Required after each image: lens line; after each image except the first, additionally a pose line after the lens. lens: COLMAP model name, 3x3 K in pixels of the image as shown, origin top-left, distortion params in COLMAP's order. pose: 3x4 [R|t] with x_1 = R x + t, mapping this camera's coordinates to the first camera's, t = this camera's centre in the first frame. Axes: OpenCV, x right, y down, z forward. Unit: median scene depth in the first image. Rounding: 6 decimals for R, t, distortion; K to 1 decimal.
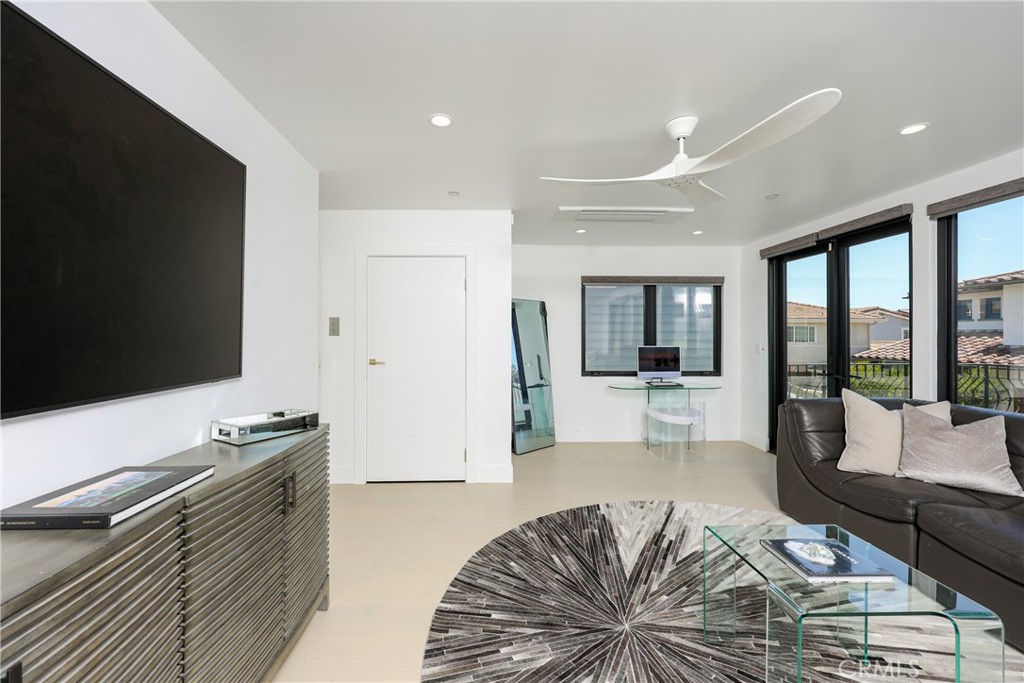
lens RADIAL K [[419.3, 0, 503.0], [0, 419.3, 336.4], [0, 0, 1]] dist [0.001672, 0.000284]
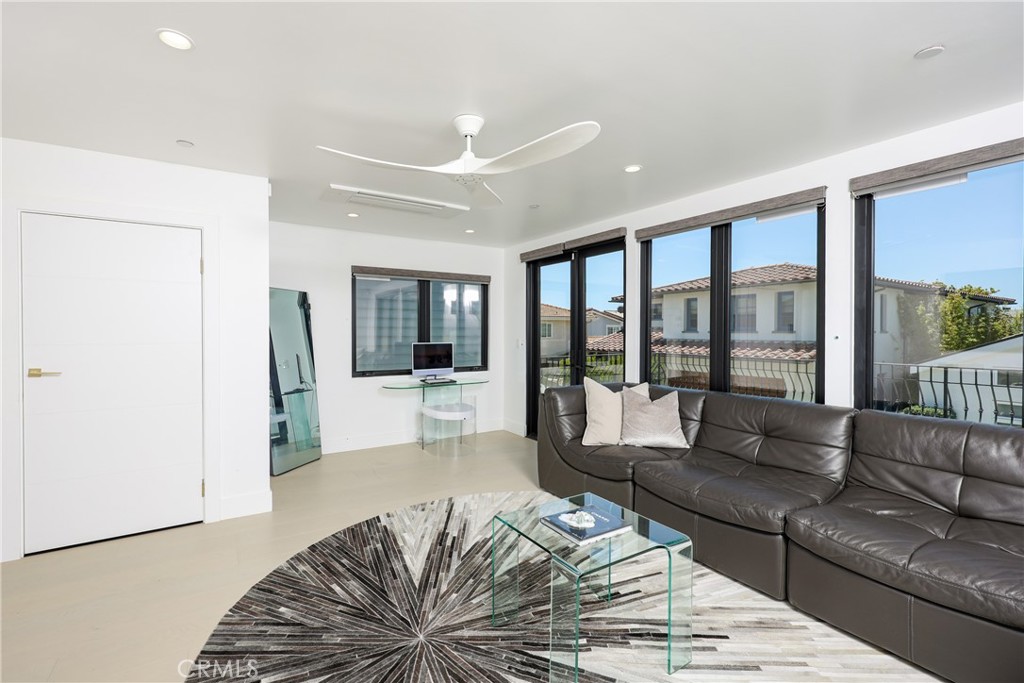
lens RADIAL K [[449.3, 0, 498.0], [0, 449.3, 339.0], [0, 0, 1]] dist [0.001011, 0.000256]
pose [[0.865485, -0.008814, 0.500858, -0.041034], [0.001309, 0.999882, 0.015333, -0.003027], [-0.500934, -0.012615, 0.865394, 0.022921]]
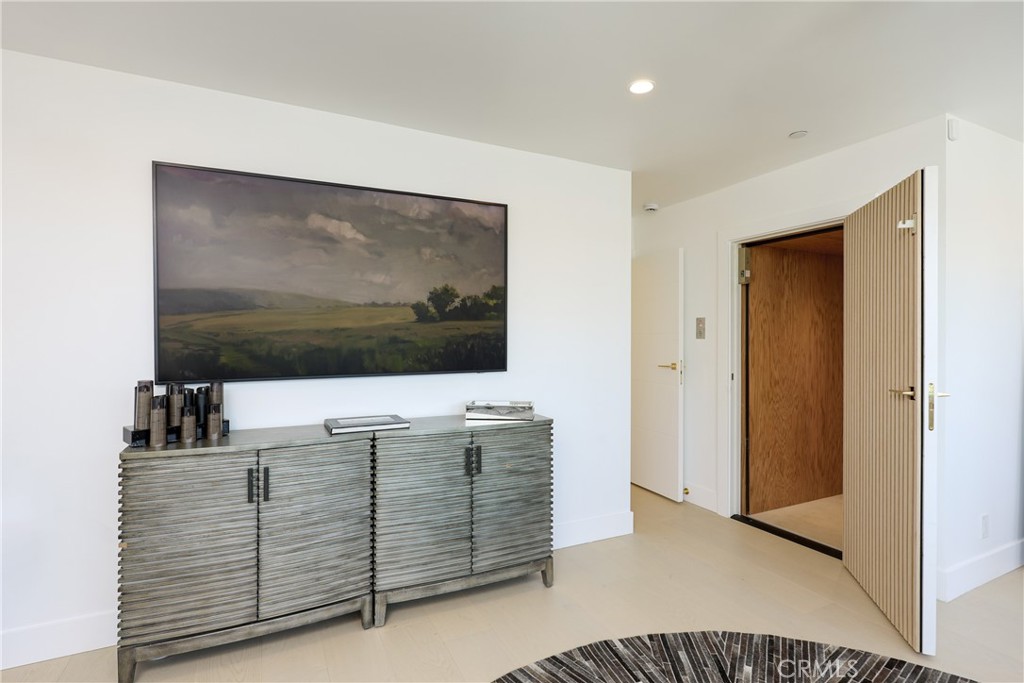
lens RADIAL K [[507.0, 0, 513.4], [0, 507.0, 341.1], [0, 0, 1]] dist [0.000644, 0.000482]
pose [[0.399801, 0.004875, -0.916589, 0.528137], [0.000501, 0.999985, 0.005537, -0.002772], [0.916602, -0.002673, 0.399792, 0.260814]]
